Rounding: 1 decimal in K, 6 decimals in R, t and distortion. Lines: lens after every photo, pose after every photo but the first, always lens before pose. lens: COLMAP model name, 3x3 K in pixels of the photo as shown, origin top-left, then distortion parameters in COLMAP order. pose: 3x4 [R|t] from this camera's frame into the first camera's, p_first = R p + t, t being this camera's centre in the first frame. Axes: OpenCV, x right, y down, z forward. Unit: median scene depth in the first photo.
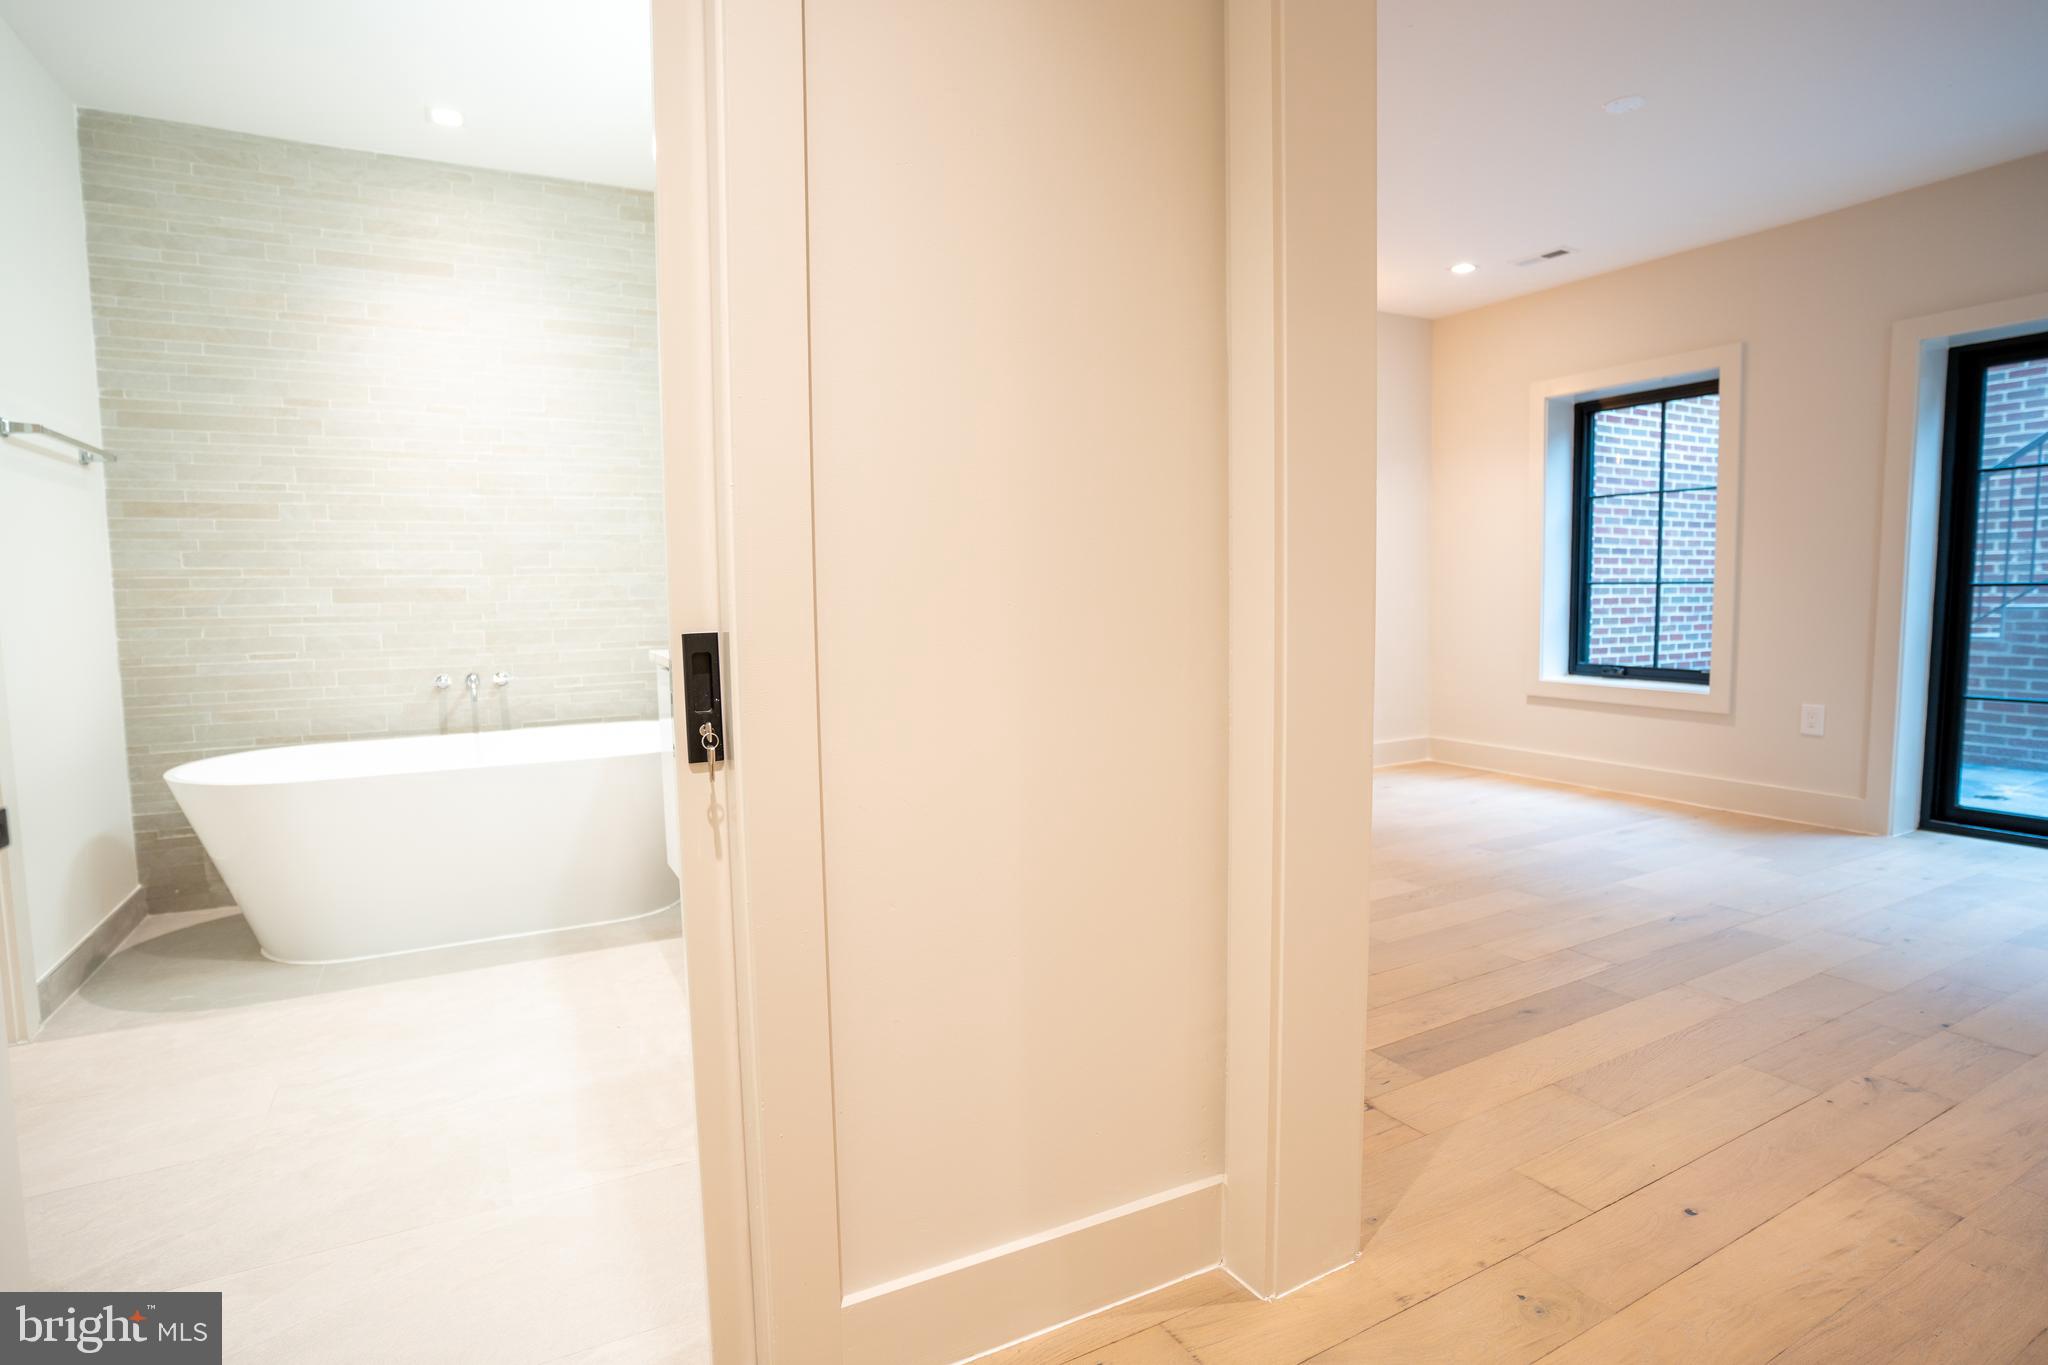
lens RADIAL K [[1025.2, 0, 1012.9], [0, 1025.2, 680.1], [0, 0, 1]] dist [-0.067233, 0.024921]
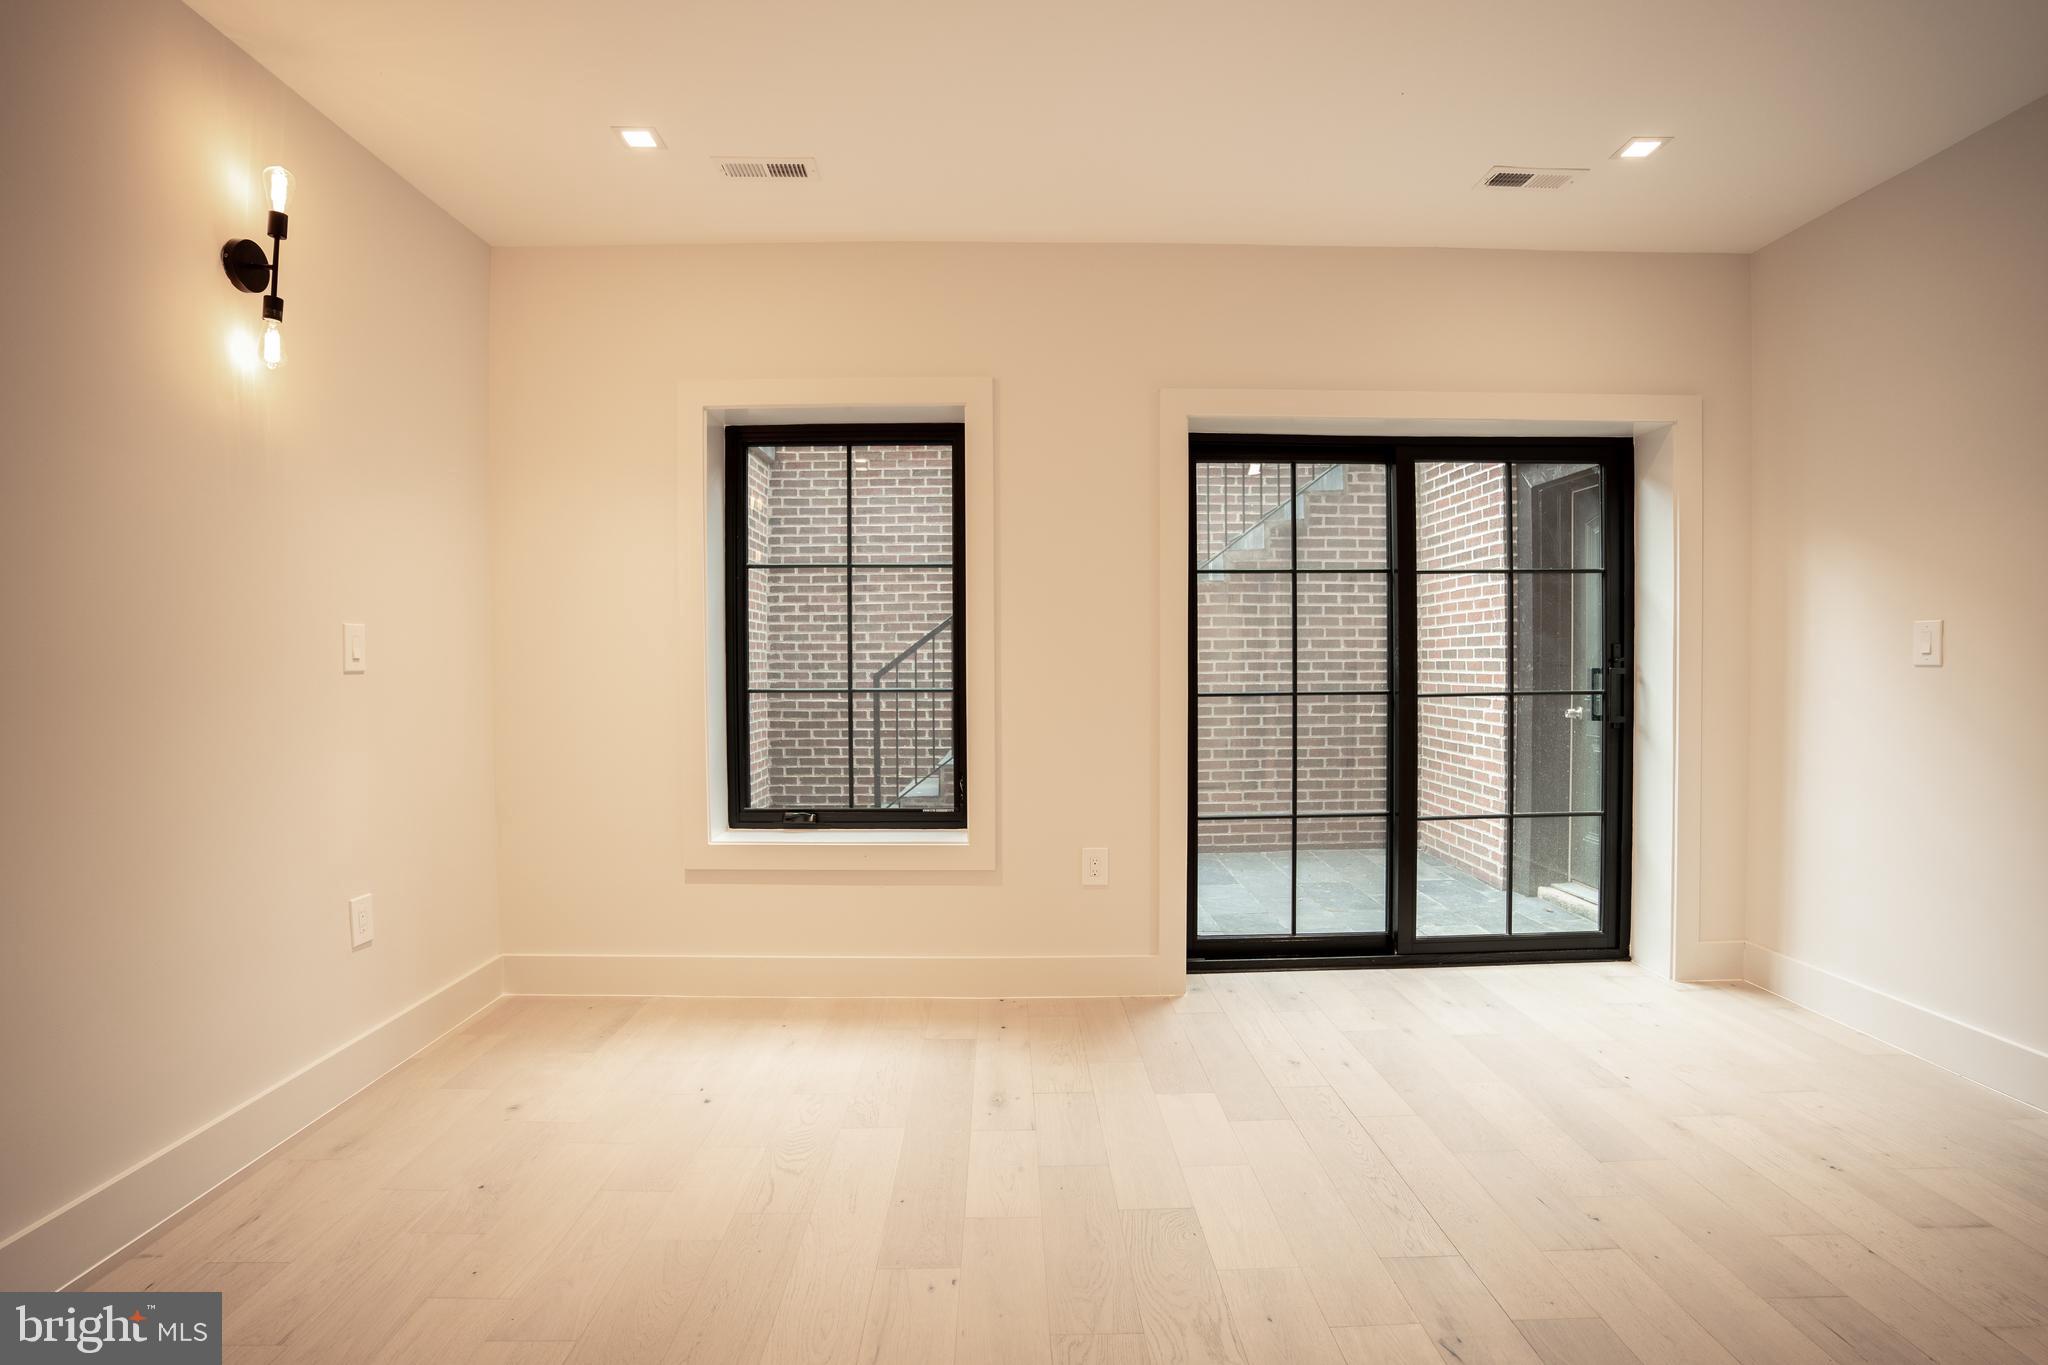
lens RADIAL K [[1025.2, 0, 1017.1], [0, 1025.2, 678.6], [0, 0, 1]] dist [-0.067233, 0.024921]
pose [[0.469832, -0.001857, 0.882754, 0.051258], [0.075074, 0.996459, -0.037861, -0.070425], [-0.879558, 0.084060, 0.468308, 0.557365]]
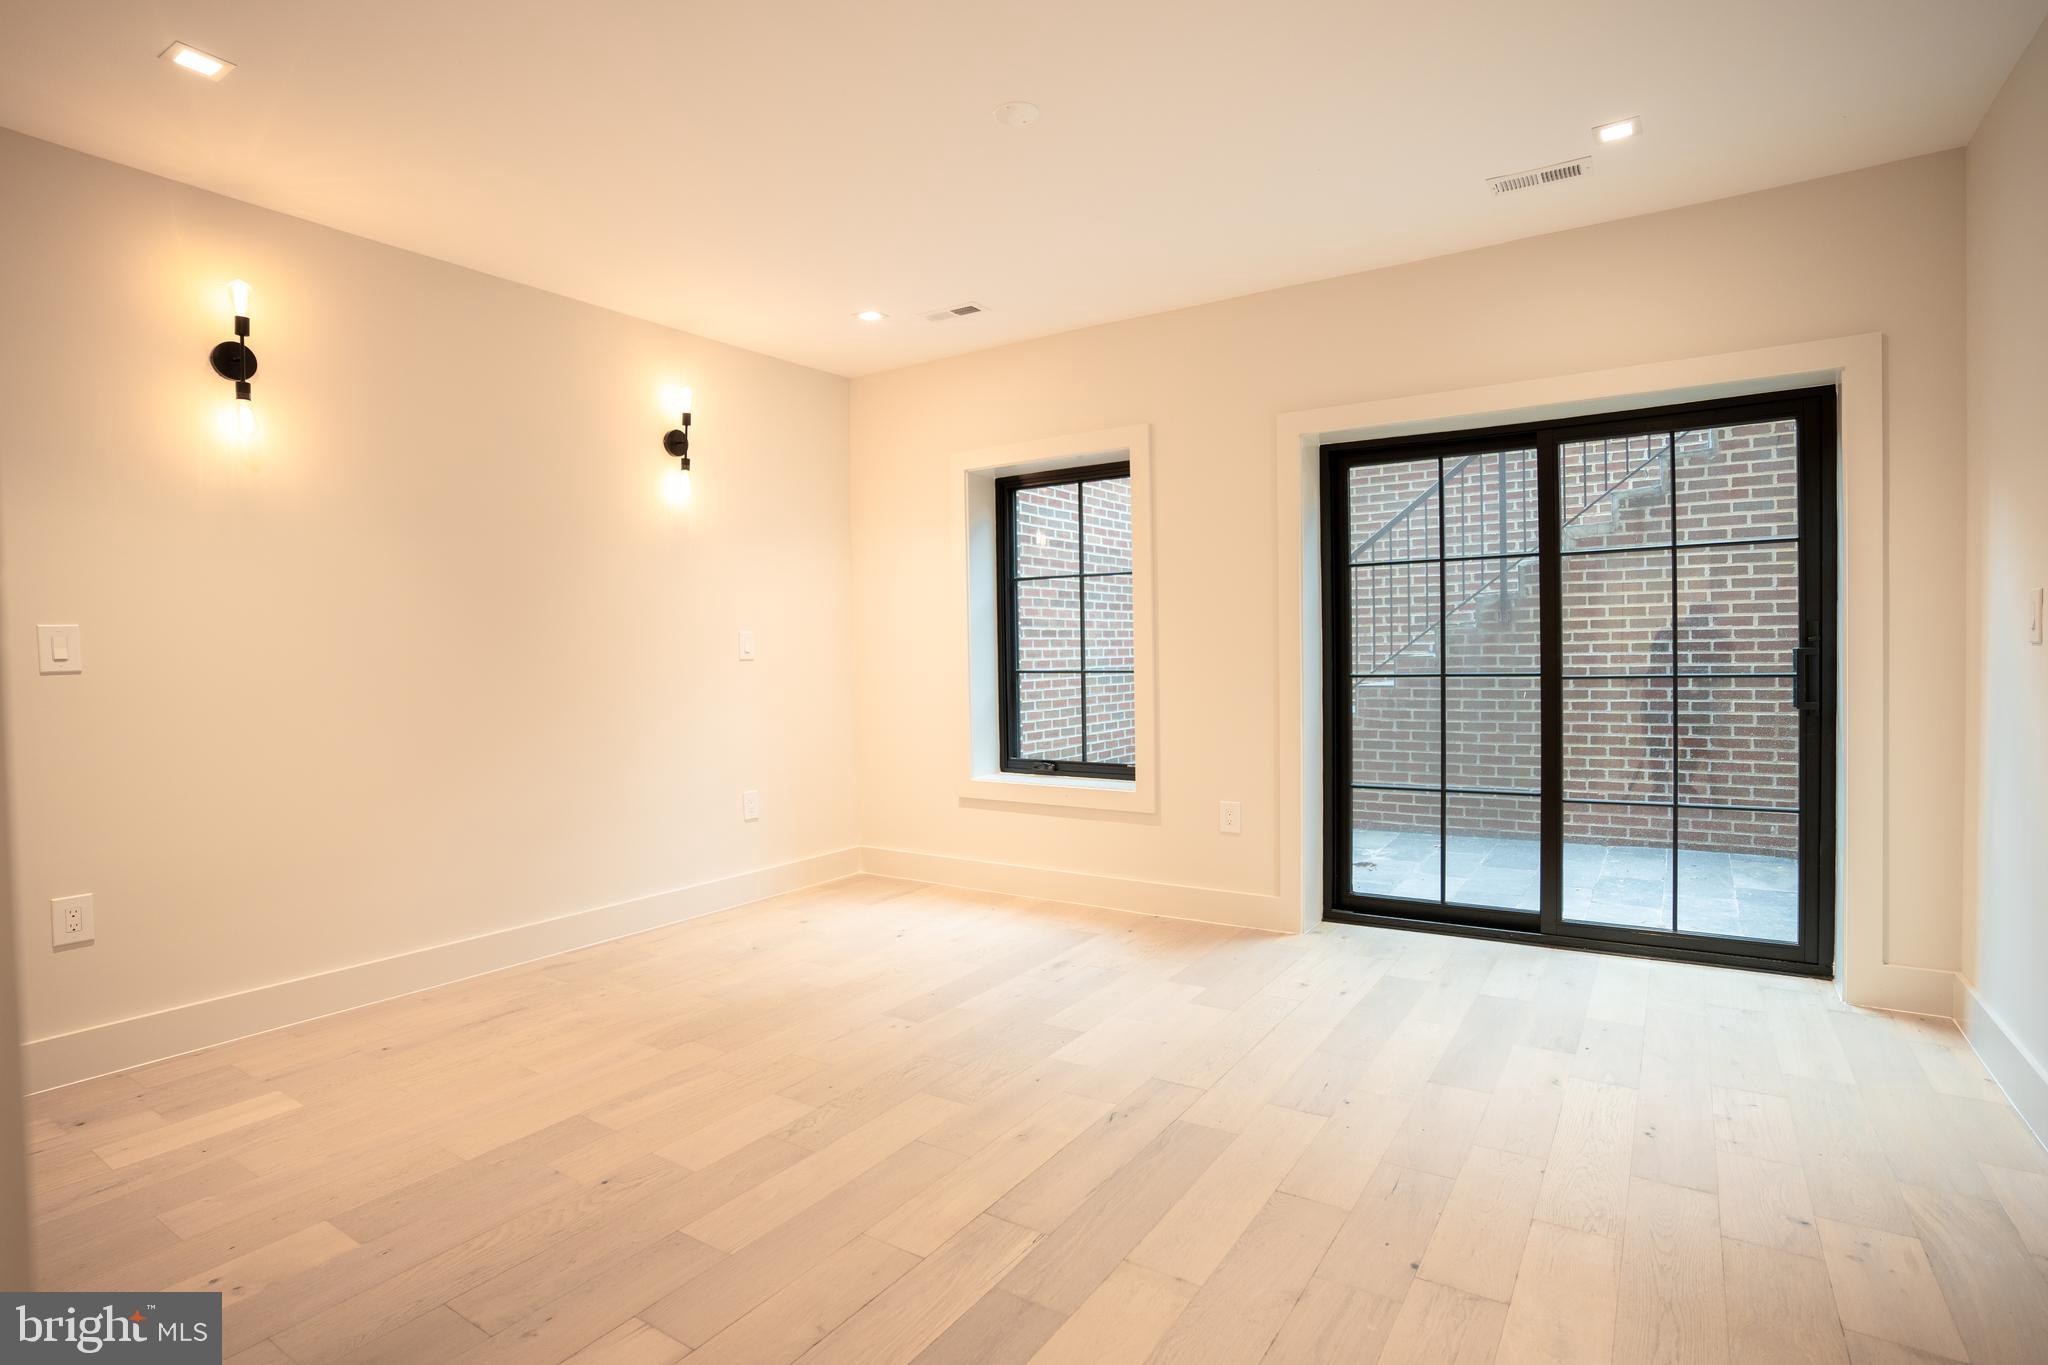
lens RADIAL K [[1025.2, 0, 970.2], [0, 1025.2, 676.8], [0, 0, 1]] dist [-0.067233, 0.024921]
pose [[0.899030, -0.011022, 0.437748, 0.130356], [0.041912, 0.997259, -0.060968, -0.038788], [-0.435877, 0.073159, 0.897028, 0.185311]]
